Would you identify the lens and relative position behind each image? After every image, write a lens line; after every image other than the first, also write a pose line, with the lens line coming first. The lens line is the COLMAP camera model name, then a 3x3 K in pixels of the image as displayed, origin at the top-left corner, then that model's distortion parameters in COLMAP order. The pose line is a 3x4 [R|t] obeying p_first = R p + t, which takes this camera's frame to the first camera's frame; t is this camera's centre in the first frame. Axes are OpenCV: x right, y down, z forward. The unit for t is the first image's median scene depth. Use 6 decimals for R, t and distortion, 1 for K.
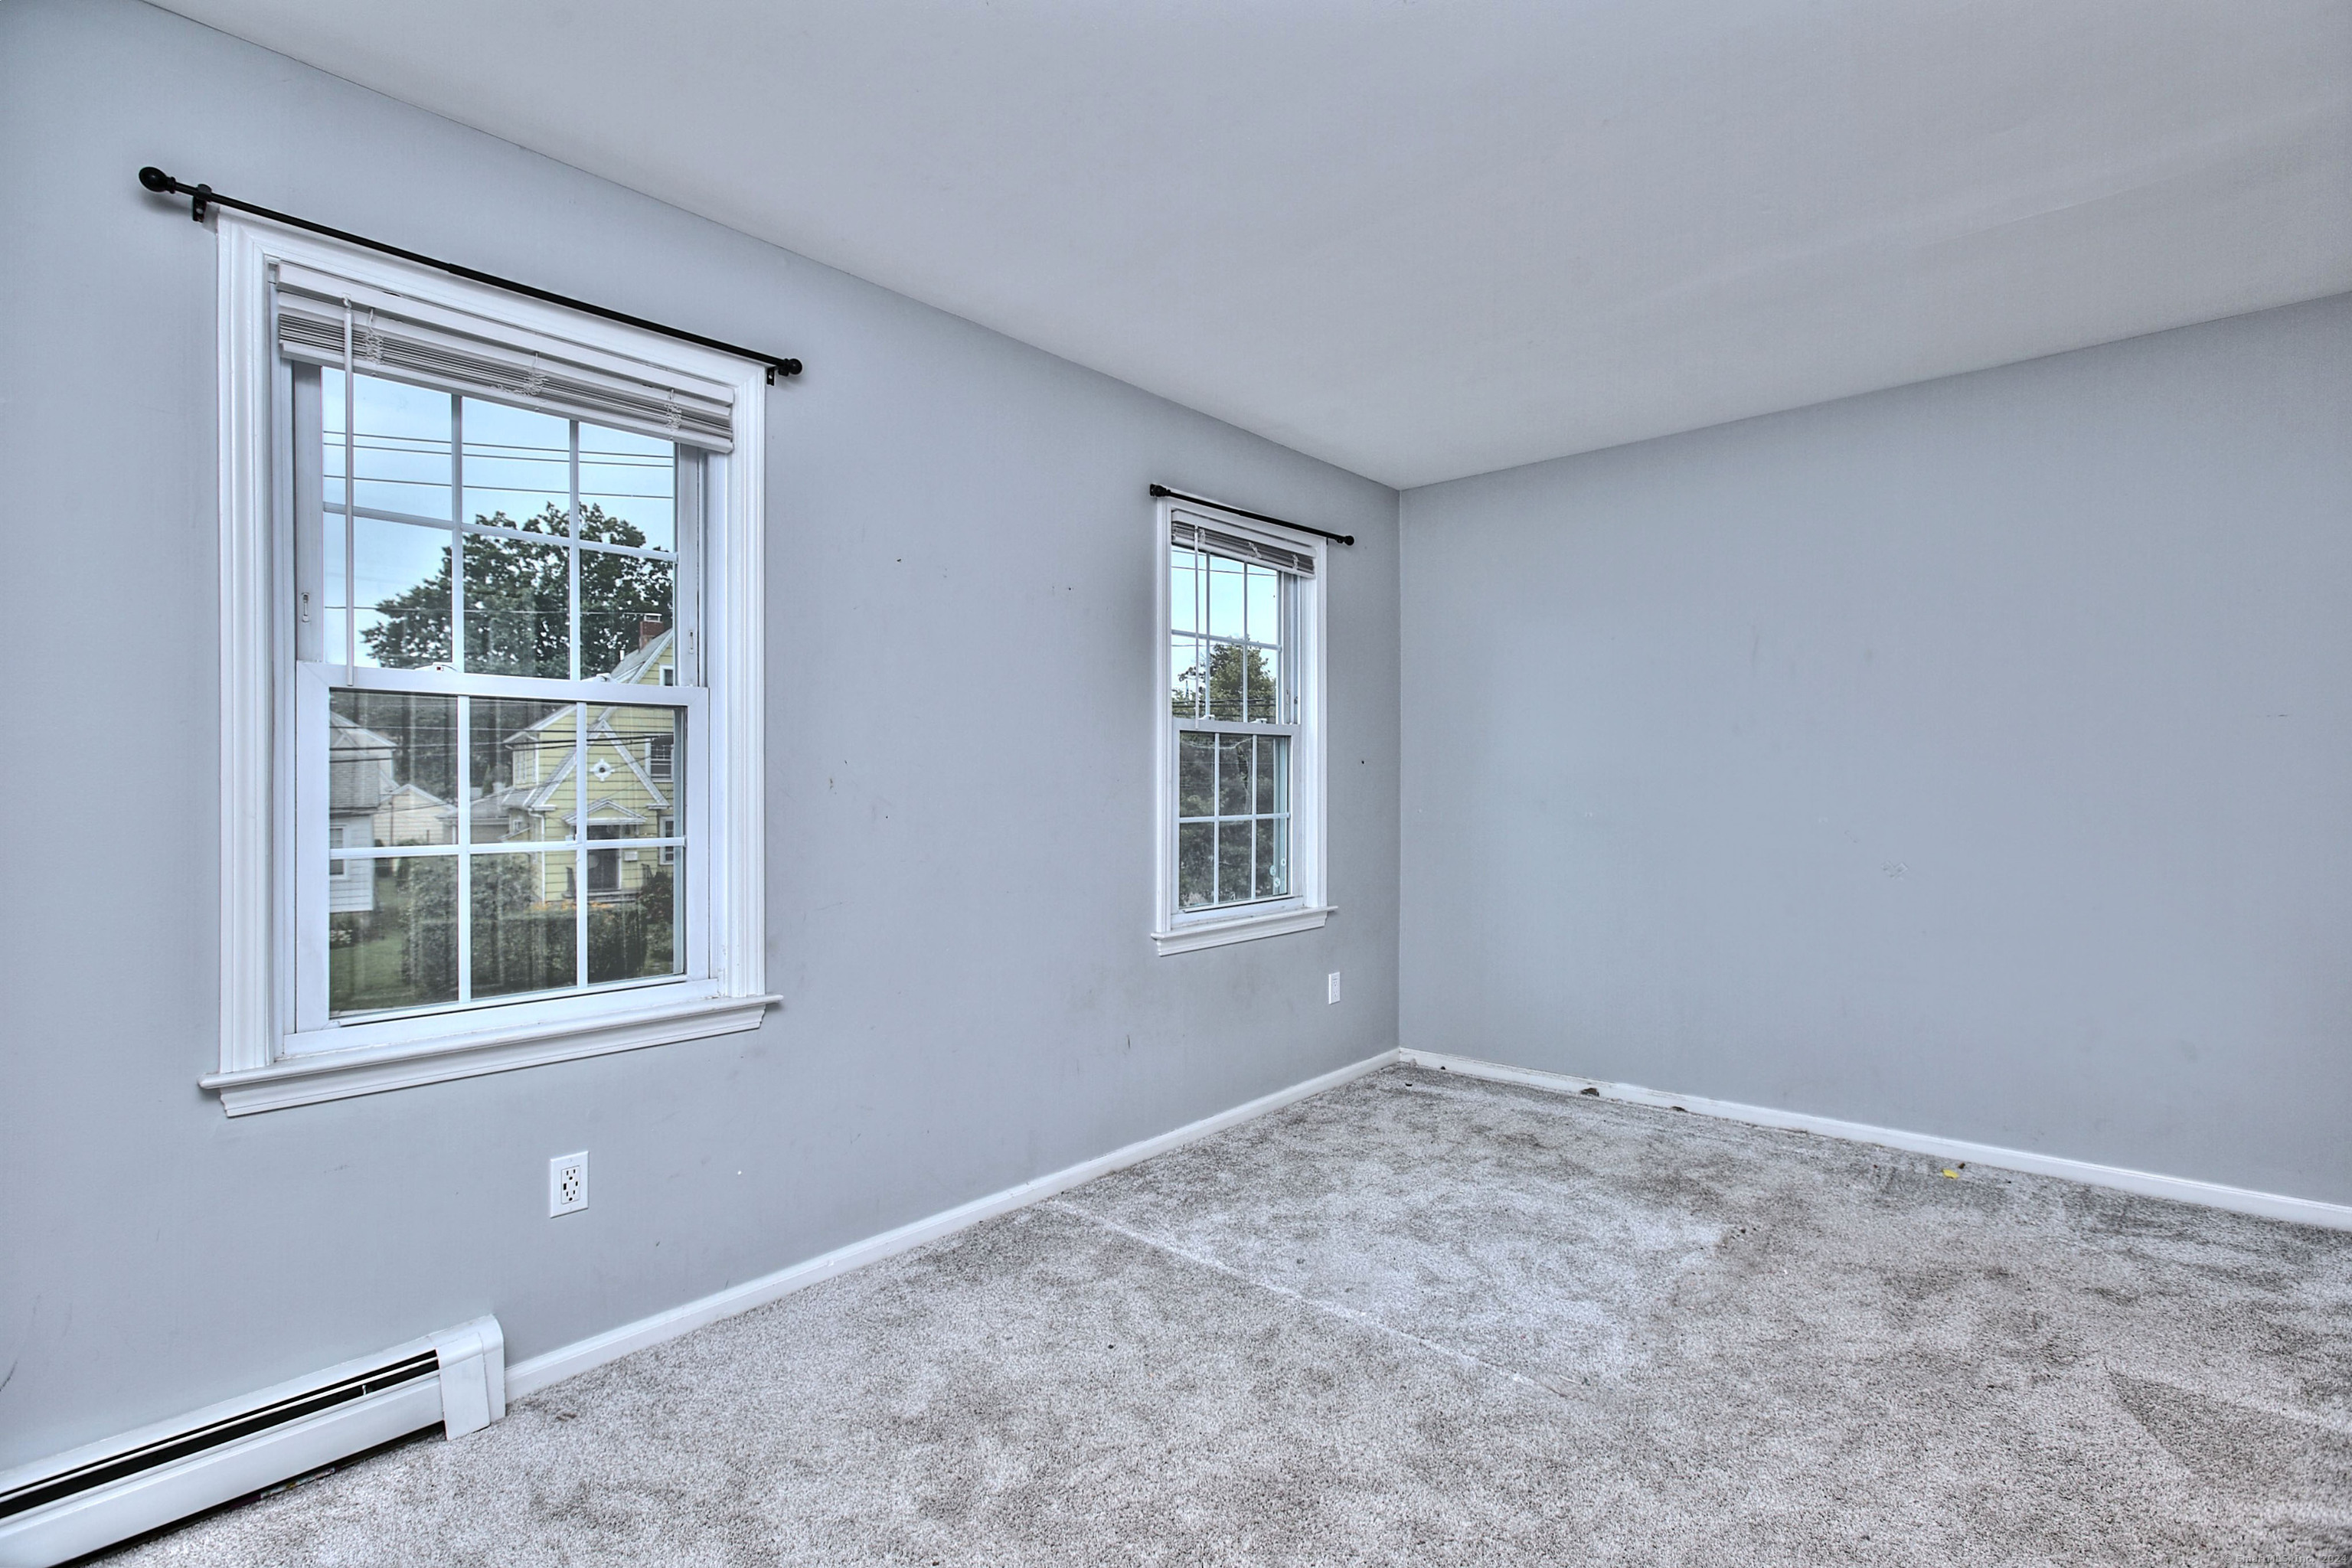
lens RADIAL K [[1089.6, 0, 1199.0], [0, 1089.6, 791.1], [0, 0, 1]] dist [-0.005928, 0.002355]
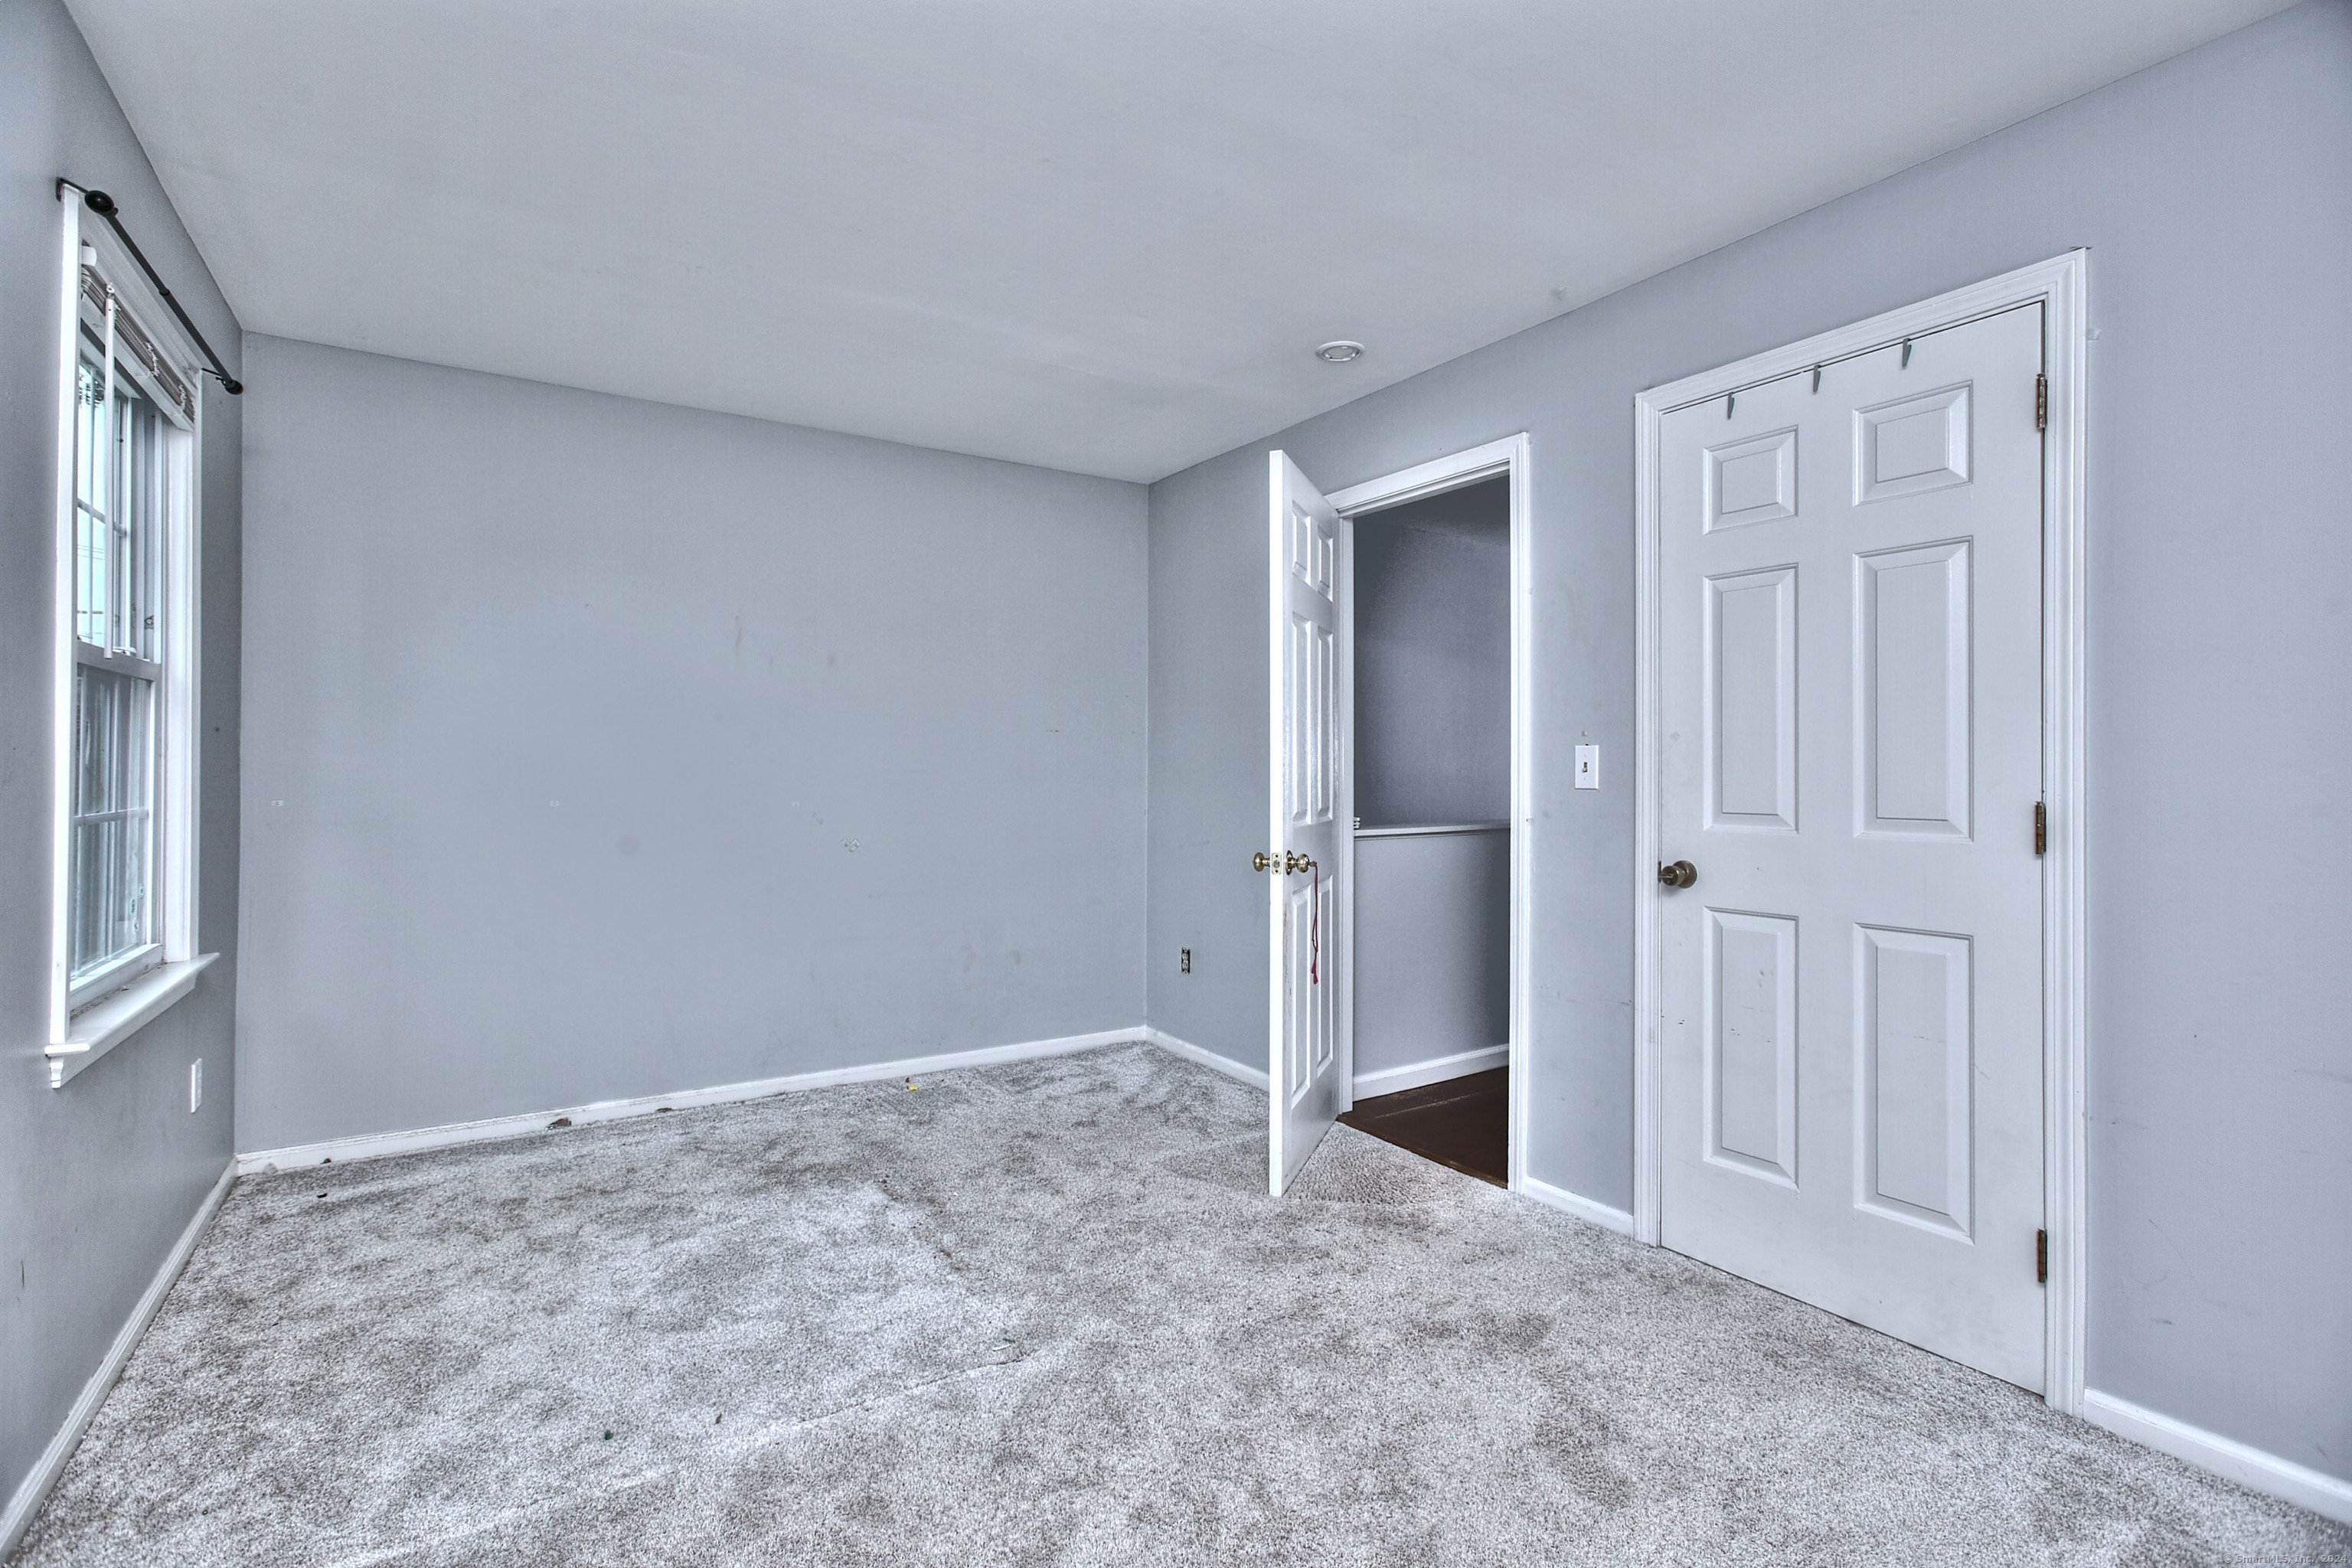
lens RADIAL K [[1089.6, 0, 1123.7], [0, 1089.6, 772.8], [0, 0, 1]] dist [-0.005928, 0.002355]
pose [[0.280623, 0.011517, 0.959749, -0.417521], [-0.010453, 0.999905, -0.008943, 0.001224], [-0.959761, -0.007523, 0.280717, 0.398622]]
